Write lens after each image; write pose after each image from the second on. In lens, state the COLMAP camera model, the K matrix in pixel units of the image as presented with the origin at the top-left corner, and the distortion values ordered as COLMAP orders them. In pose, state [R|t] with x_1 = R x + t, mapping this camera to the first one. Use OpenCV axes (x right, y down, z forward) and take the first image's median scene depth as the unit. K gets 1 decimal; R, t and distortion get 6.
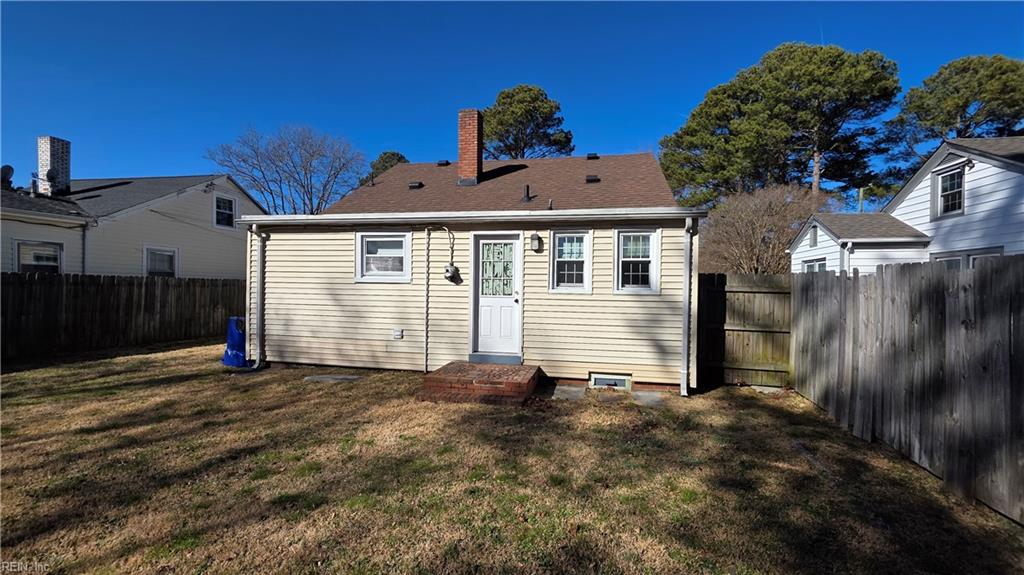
lens RADIAL K [[408.2, 0, 517.4], [0, 408.2, 293.4], [0, 0, 1]] dist [0.001442, 0.000163]
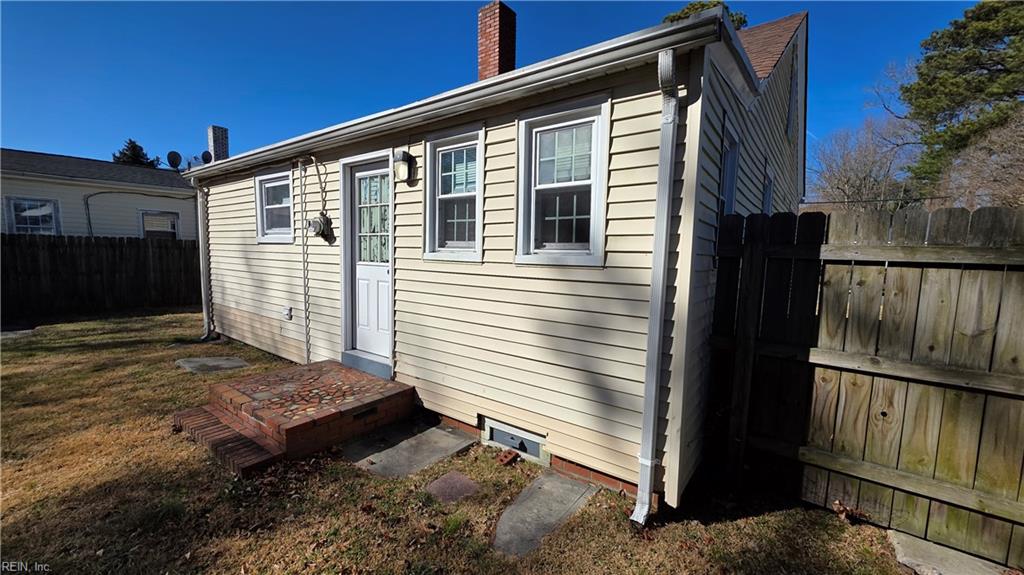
lens RADIAL K [[408.2, 0, 517.4], [0, 408.2, 293.4], [0, 0, 1]] dist [0.001442, 0.000163]
pose [[0.902083, 0.048381, -0.428842, 0.424595], [-0.015121, 0.996629, 0.080630, -0.001529], [0.431298, -0.066250, 0.899774, 0.555166]]
